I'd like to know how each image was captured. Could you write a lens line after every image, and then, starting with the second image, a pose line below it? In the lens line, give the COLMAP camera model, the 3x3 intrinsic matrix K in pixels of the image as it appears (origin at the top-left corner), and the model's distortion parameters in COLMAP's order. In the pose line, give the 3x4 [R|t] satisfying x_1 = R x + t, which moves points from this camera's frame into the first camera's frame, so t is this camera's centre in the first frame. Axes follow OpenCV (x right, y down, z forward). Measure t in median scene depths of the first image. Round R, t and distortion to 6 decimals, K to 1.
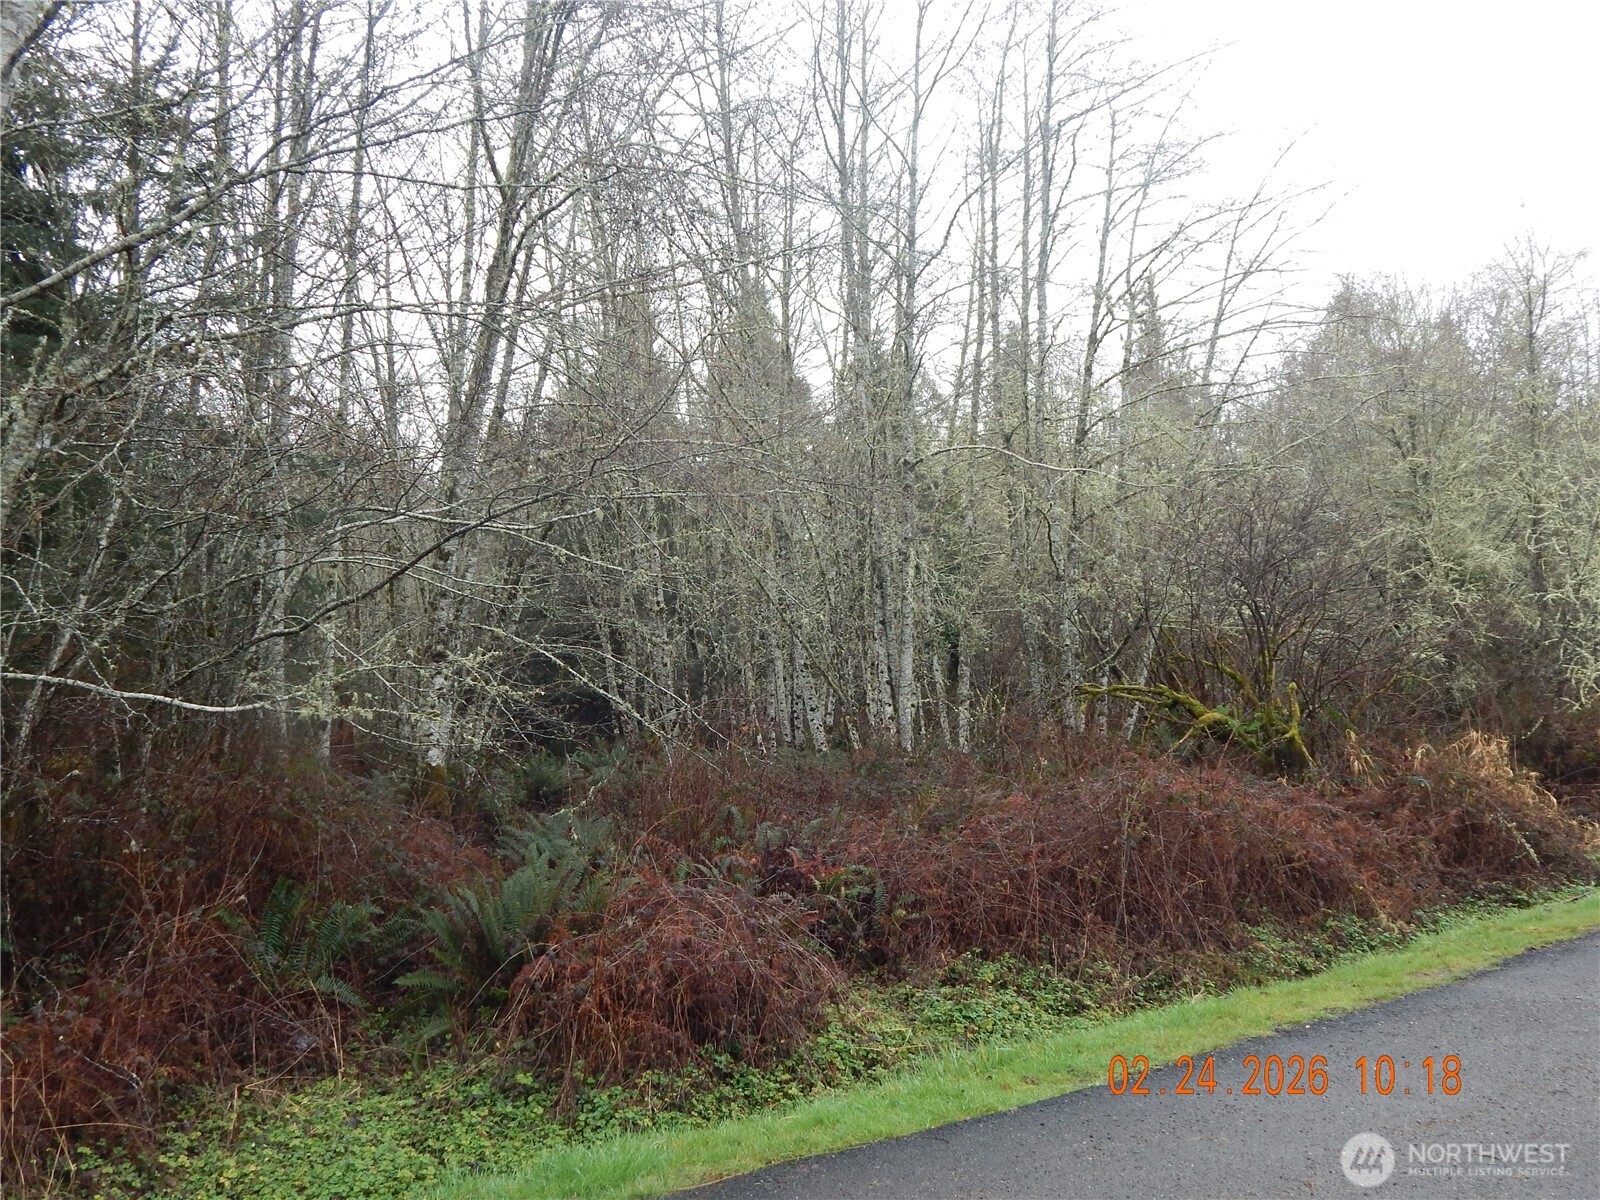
lens RADIAL K [[1301.4, 0, 803.4], [0, 1301.4, 595.5], [0, 0, 1]] dist [0.000390, -0.009499]
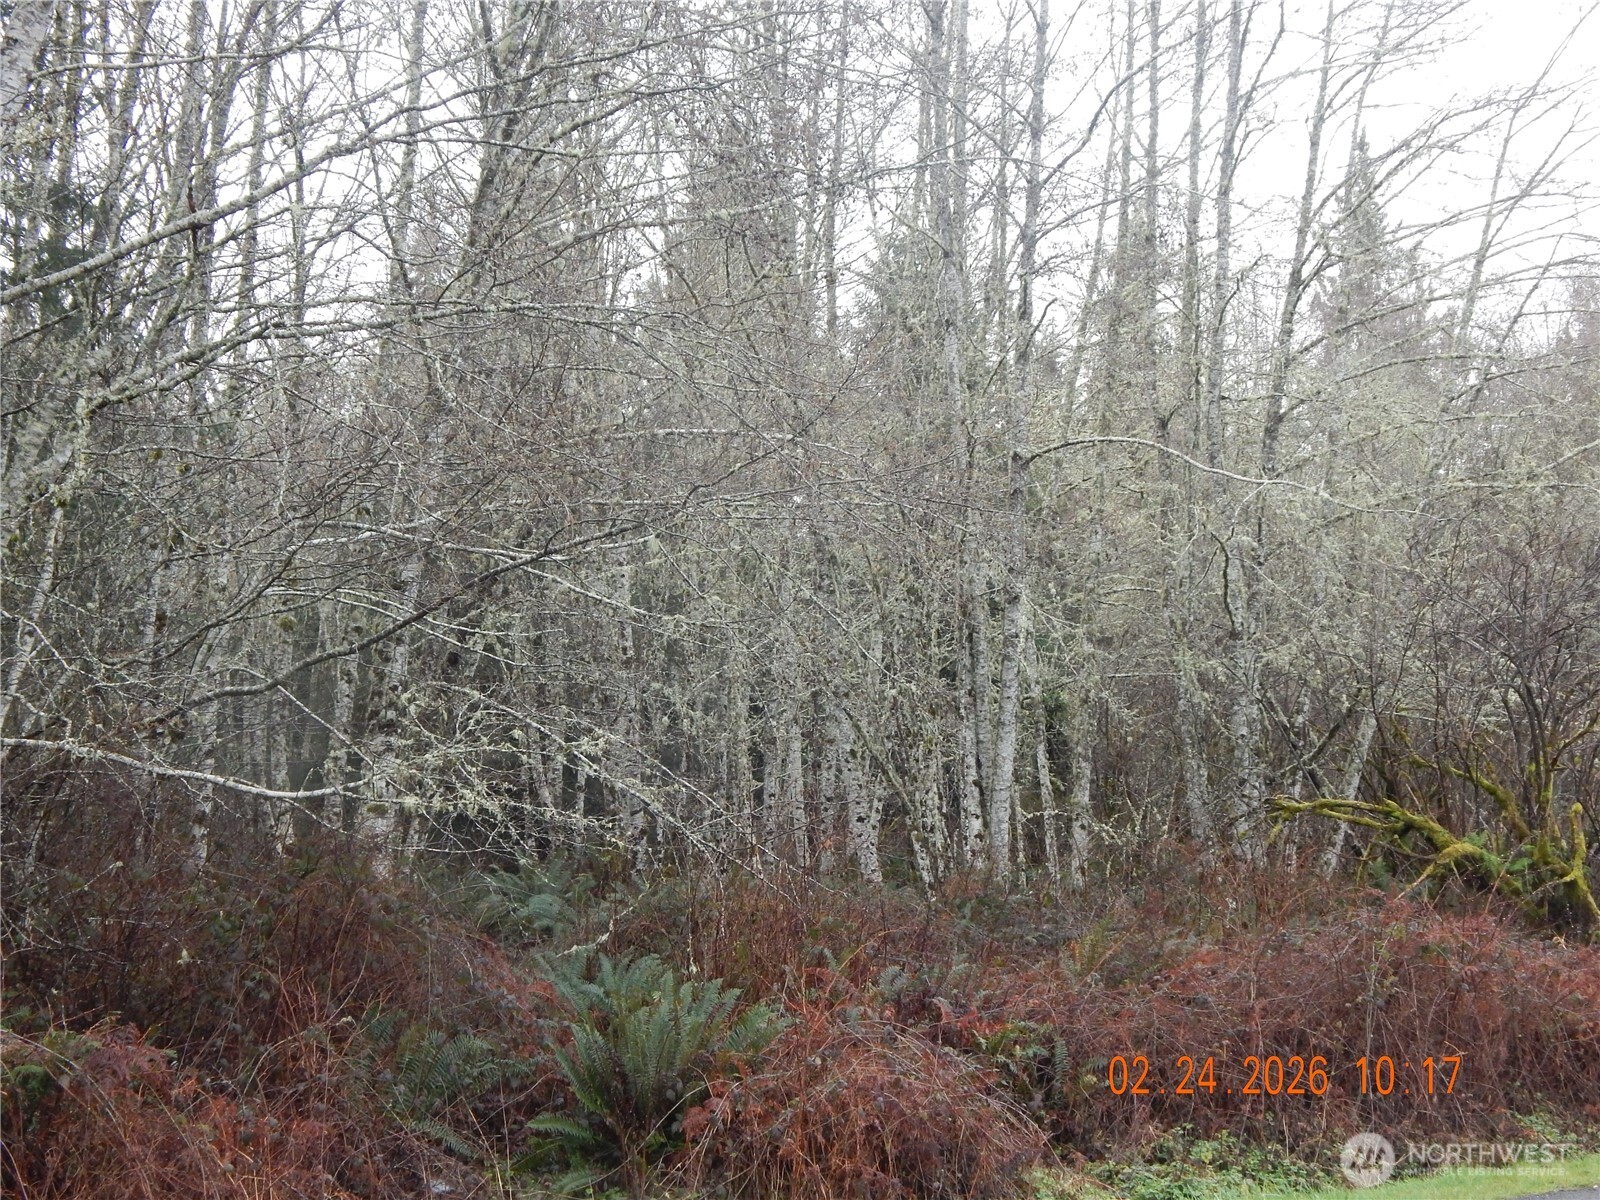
lens RADIAL K [[2184.7, 0, 795.8], [0, 2184.7, 603.5], [0, 0, 1]] dist [-0.029568, 0.000000]
pose [[0.999225, 0.035530, 0.016959, -0.057695], [-0.035342, 0.999312, -0.011279, -0.010702], [-0.017348, 0.010671, 0.999793, -0.139739]]
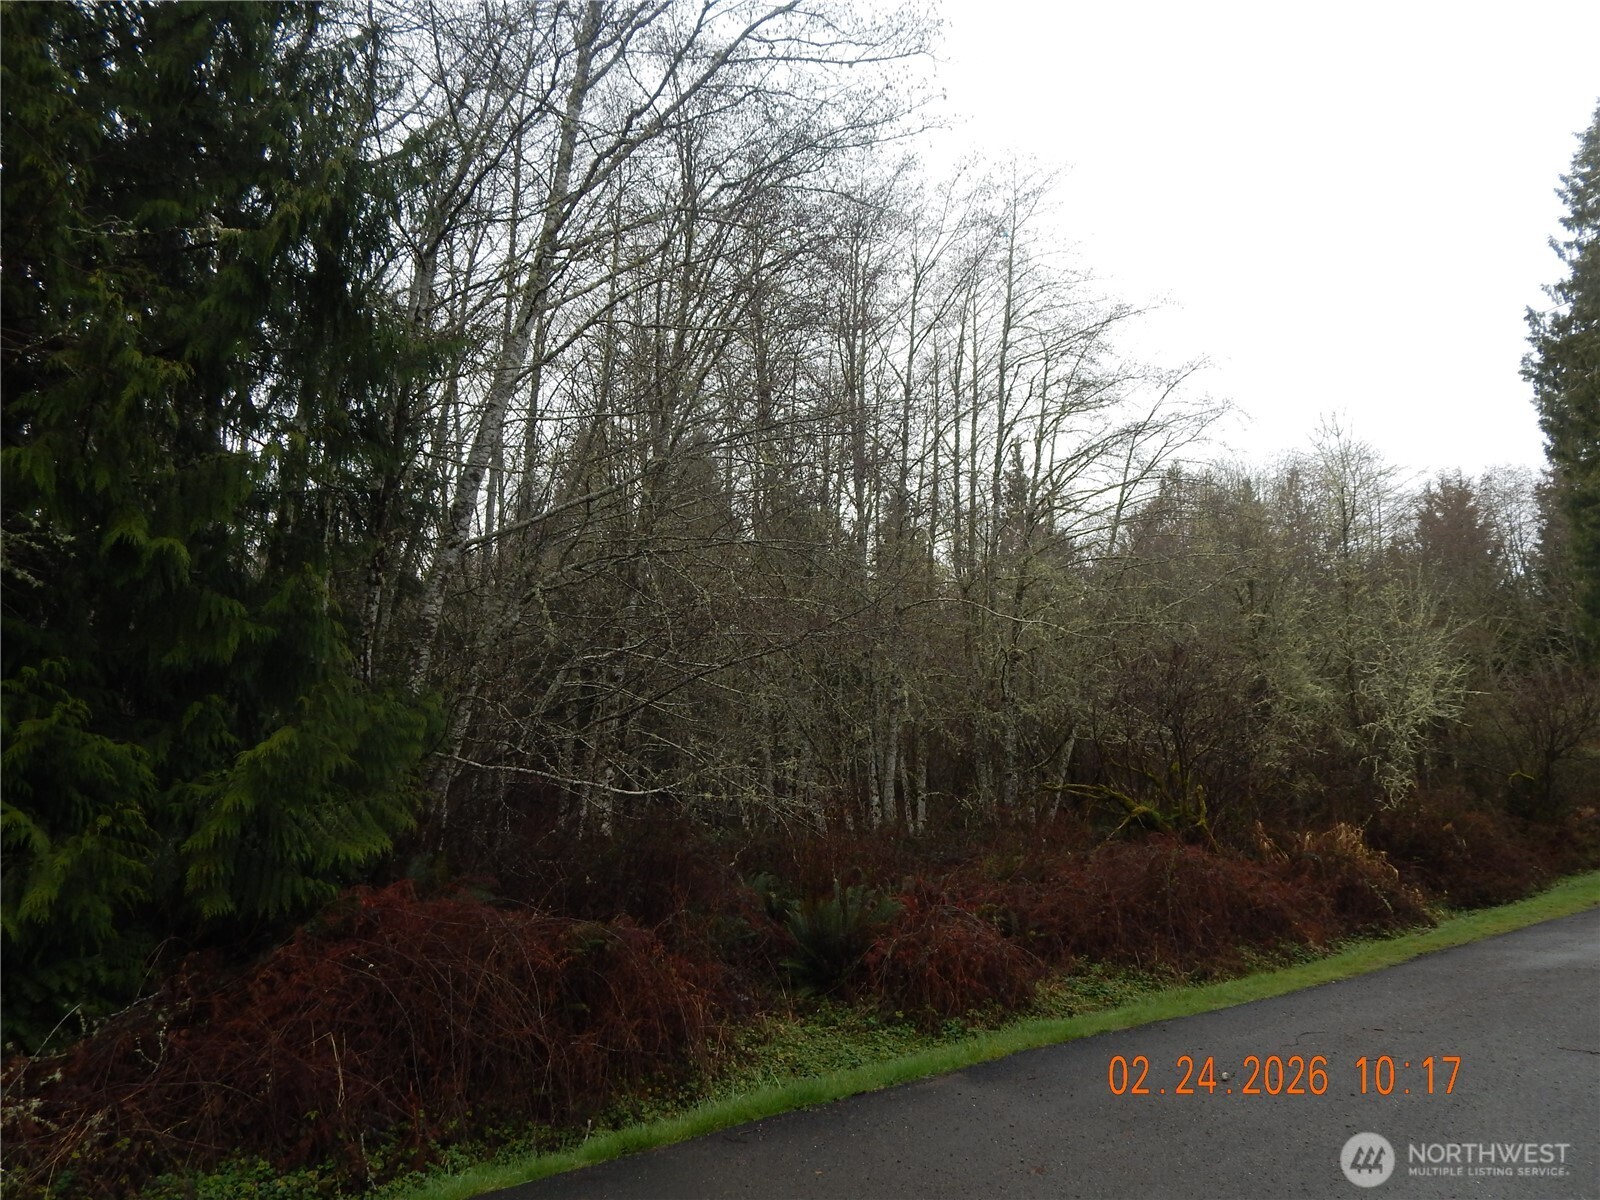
lens RADIAL K [[1152.7, 0, 805.4], [0, 1152.7, 591.7], [0, 0, 1]] dist [-0.007887, -0.000534]
pose [[0.994051, 0.038718, 0.101800, -0.147762], [-0.029600, 0.995538, -0.089604, -0.013573], [-0.104815, 0.086057, 0.990761, -0.158363]]
